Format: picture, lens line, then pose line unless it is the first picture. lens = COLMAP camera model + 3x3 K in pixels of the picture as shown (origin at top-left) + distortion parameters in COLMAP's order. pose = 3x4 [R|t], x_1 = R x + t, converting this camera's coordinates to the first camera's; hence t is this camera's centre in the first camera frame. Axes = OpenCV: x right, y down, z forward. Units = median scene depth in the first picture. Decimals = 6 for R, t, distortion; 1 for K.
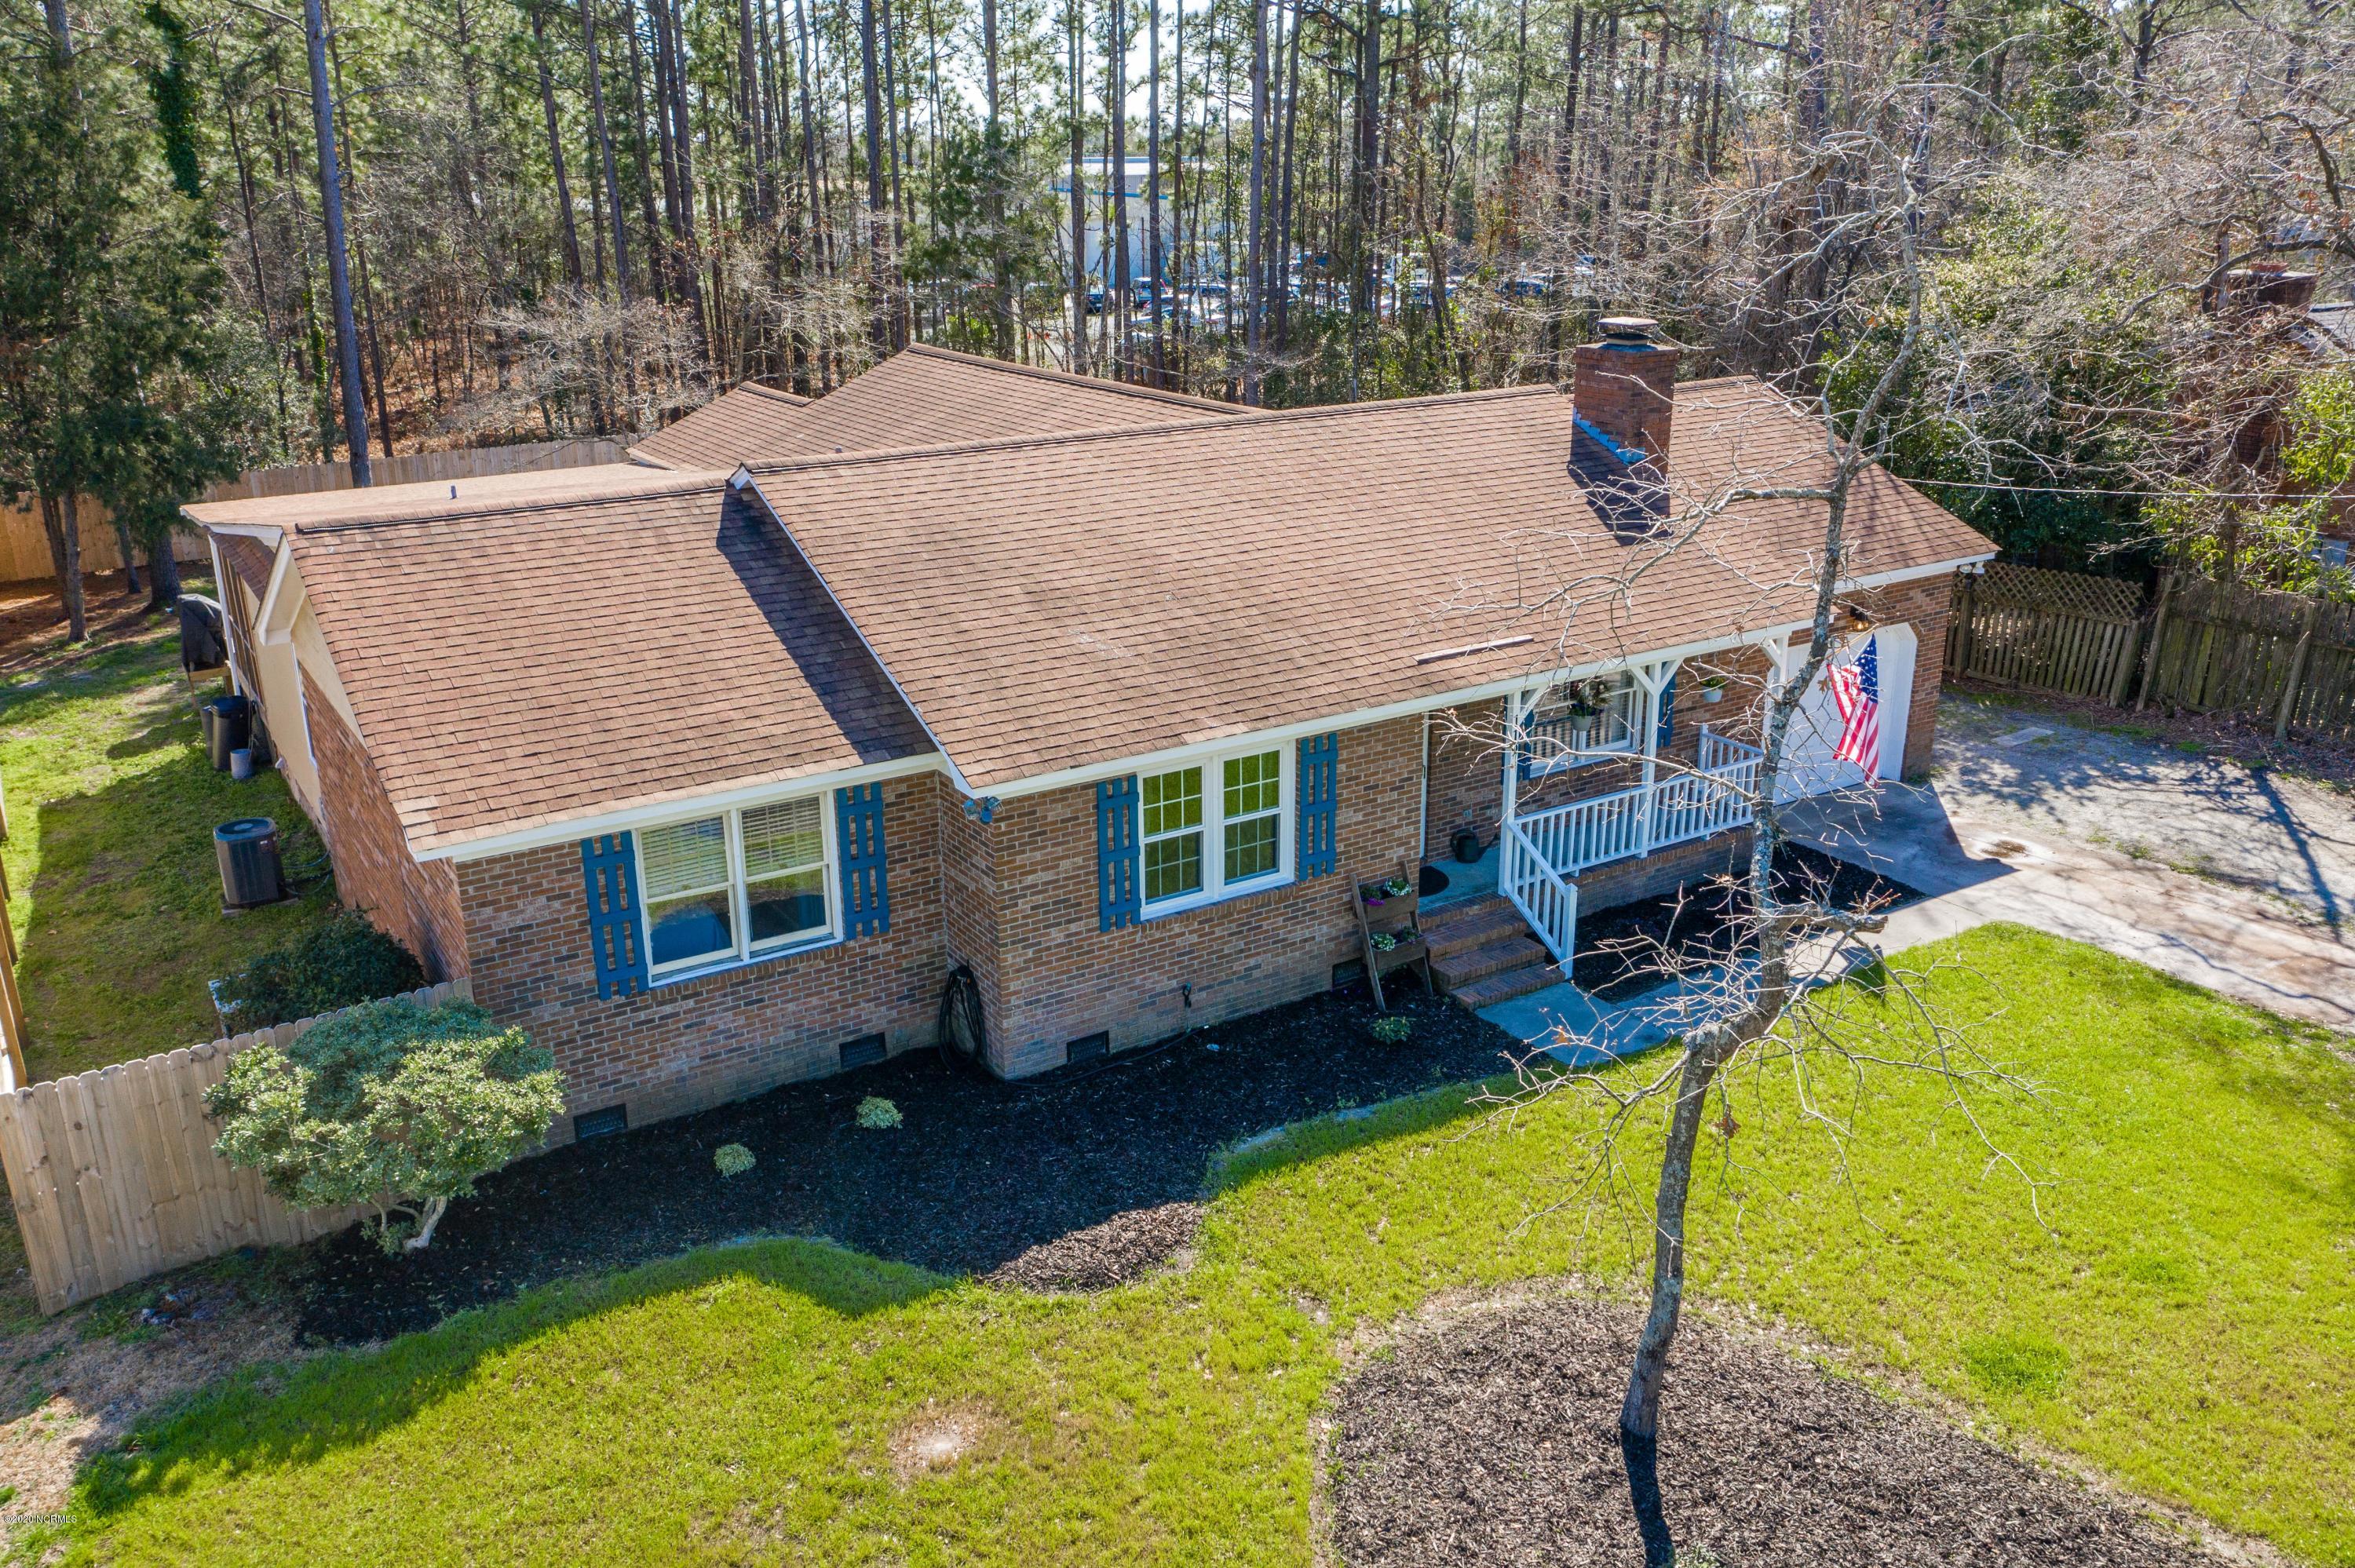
lens RADIAL K [[1867.6, 0, 1177.5], [0, 1867.6, 784.0], [0, 0, 1]] dist [-0.012733, 0.010753]
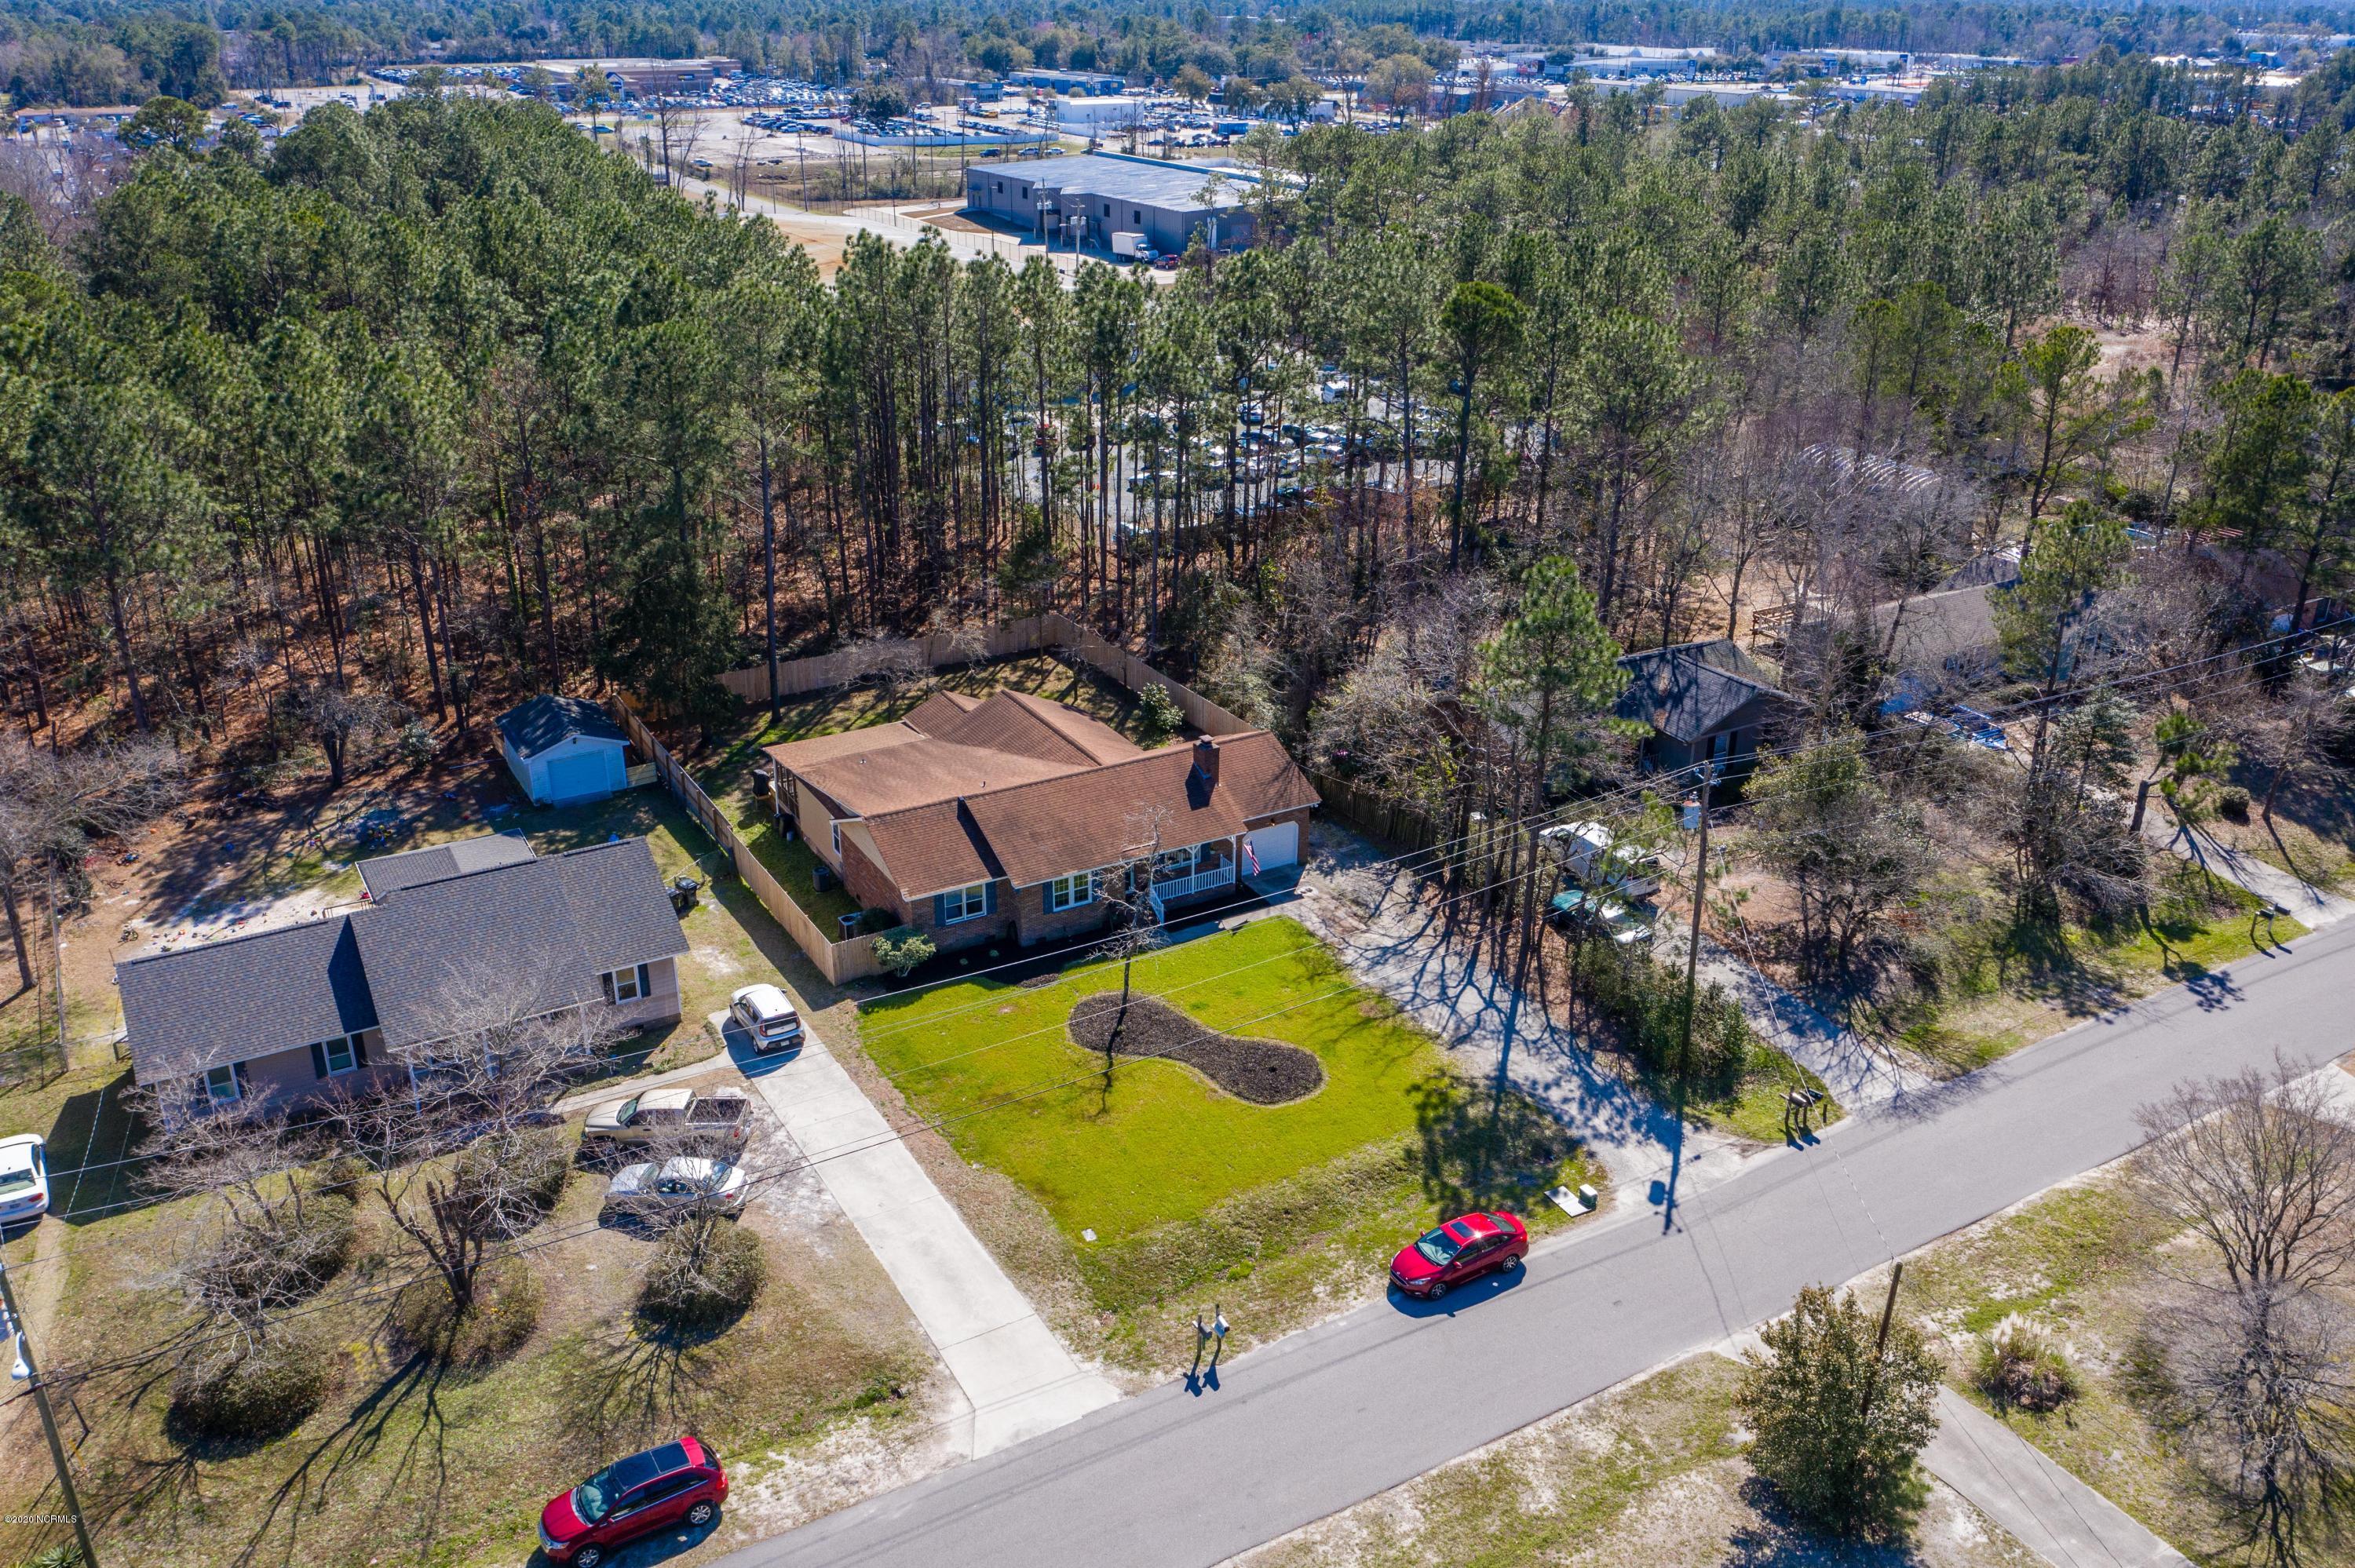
lens RADIAL K [[1867.6, 0, 1177.5], [0, 1867.6, 784.0], [0, 0, 1]] dist [-0.012733, 0.010753]
pose [[0.998700, 0.030242, -0.041032, 0.435037], [-0.026850, 0.996365, 0.080848, -0.580874], [0.043328, -0.079642, 0.995881, -3.283633]]
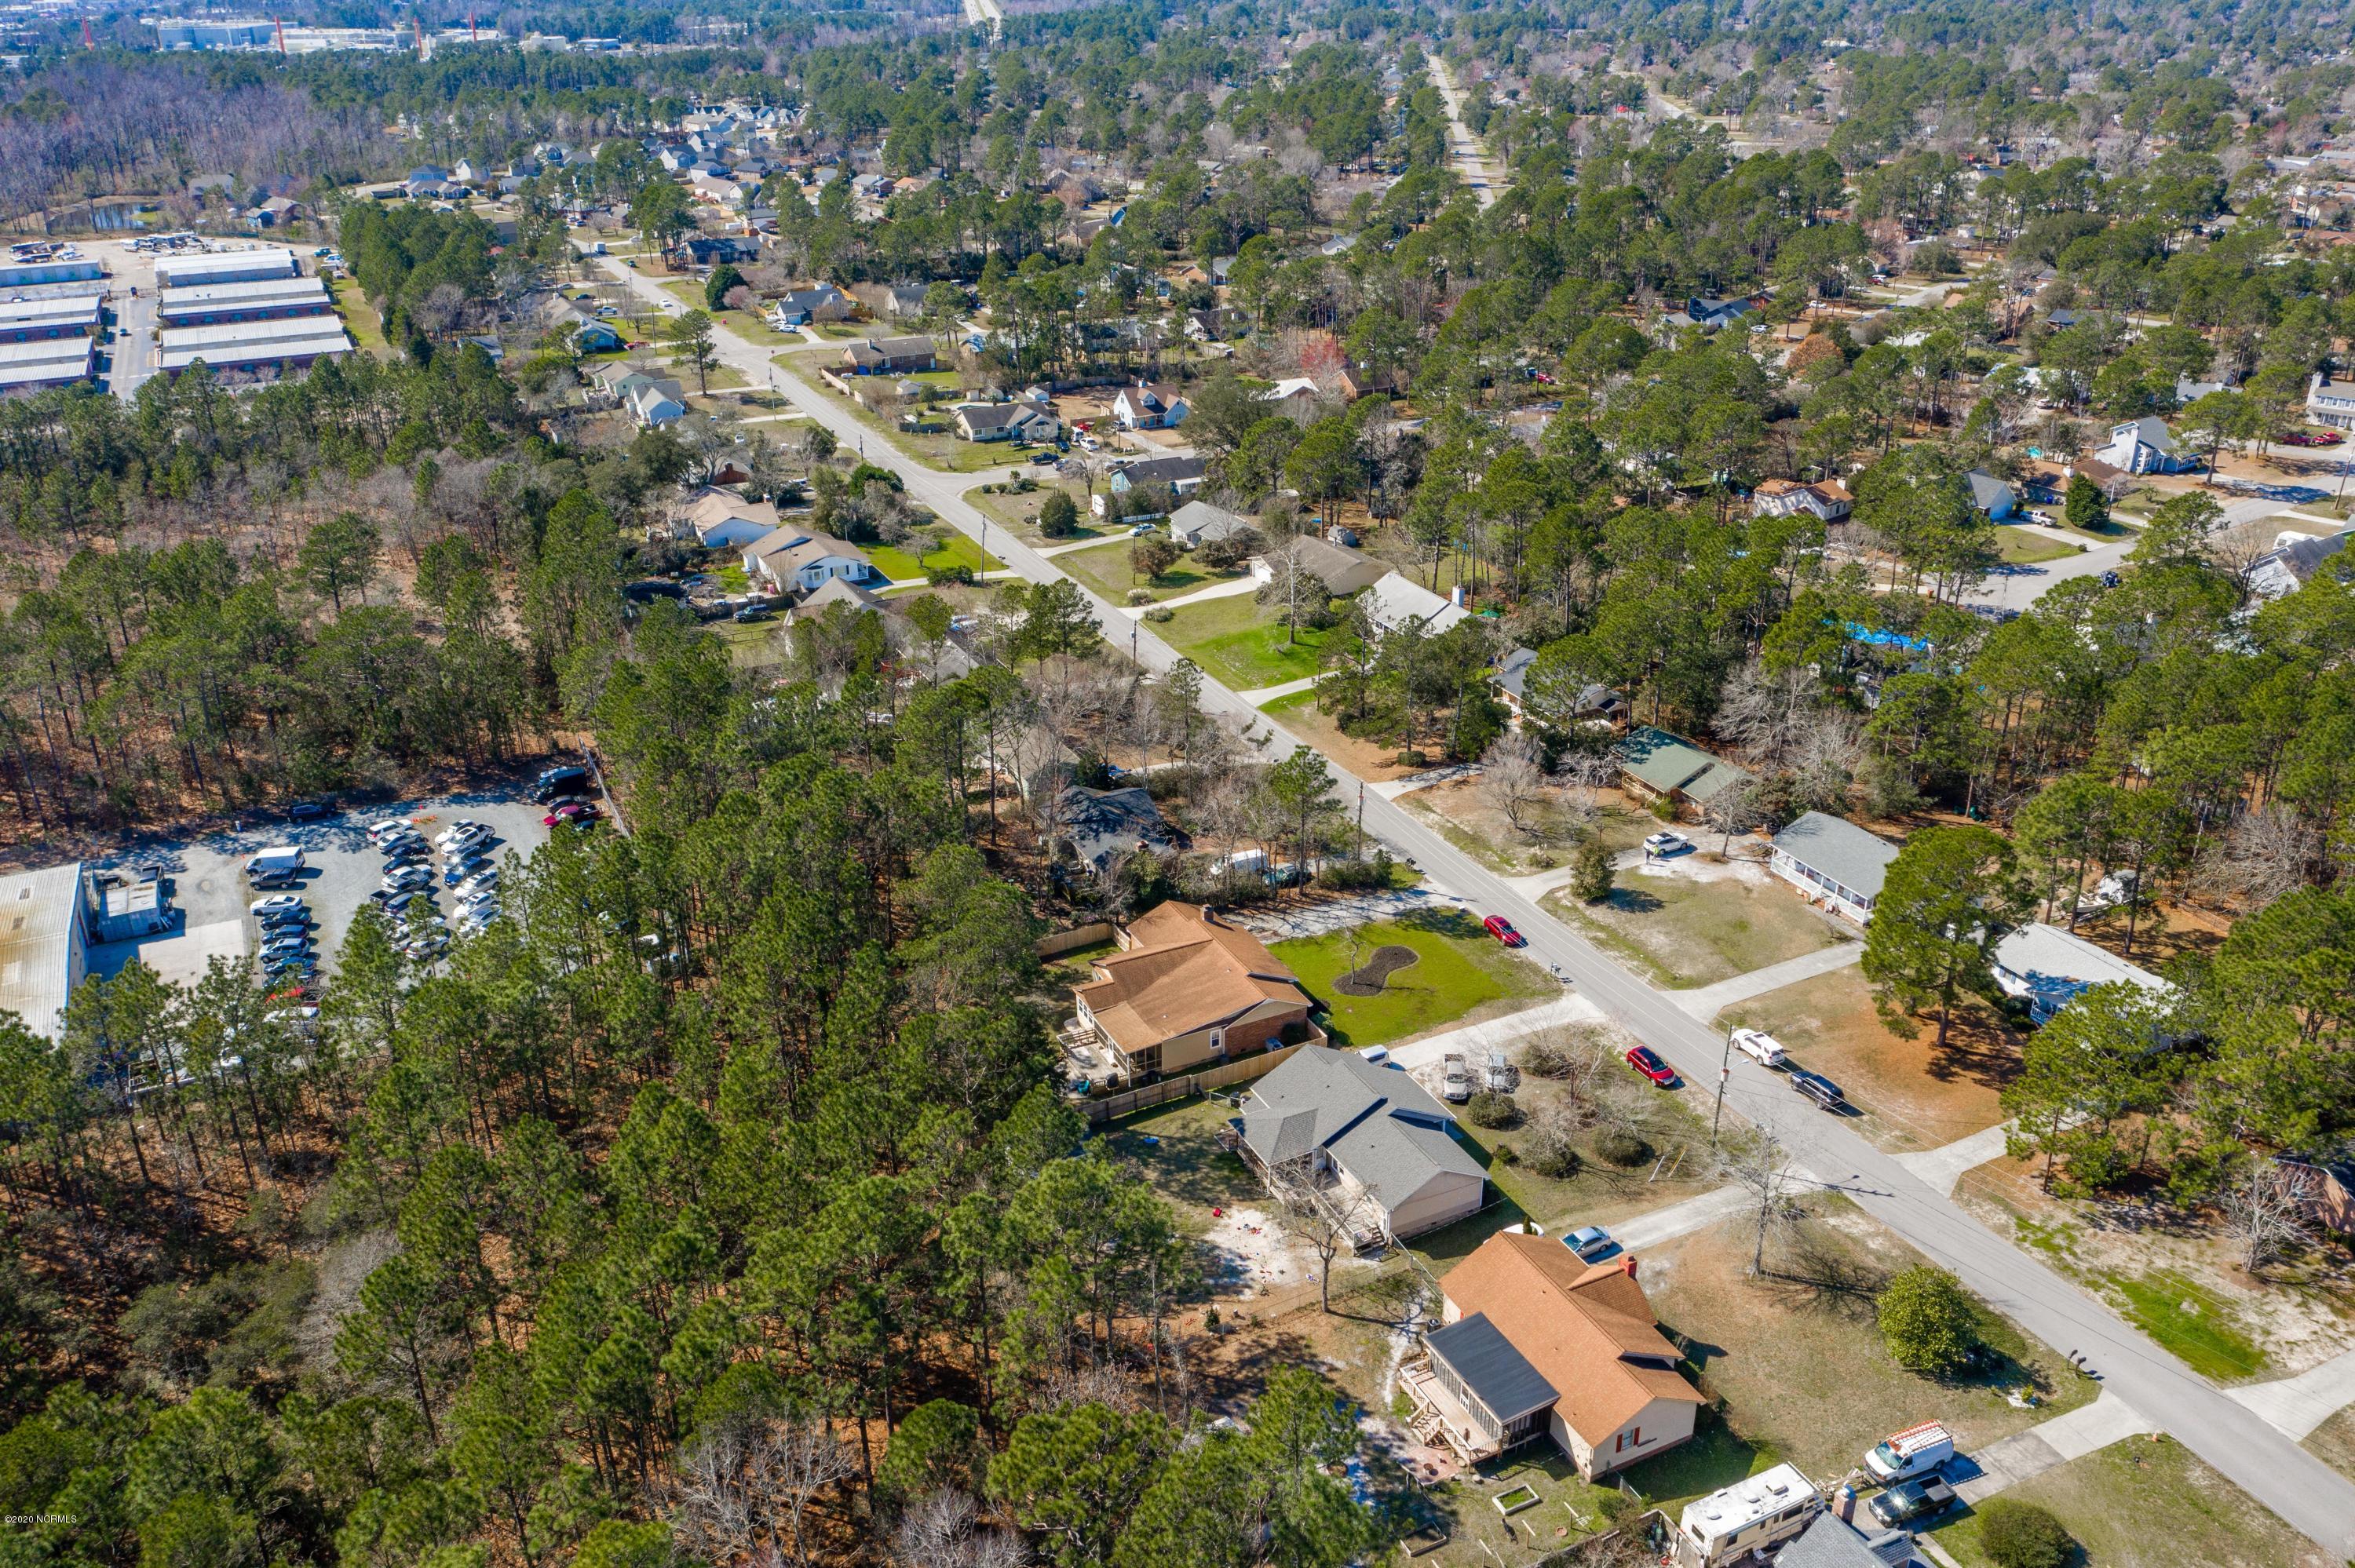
lens RADIAL K [[1867.6, 0, 1177.5], [0, 1867.6, 784.0], [0, 0, 1]] dist [-0.012733, 0.010753]
pose [[0.122091, -0.400691, 0.908042, -8.184763], [0.331144, 0.878909, 0.343311, -4.219642], [-0.935648, 0.258778, 0.239993, -1.033146]]
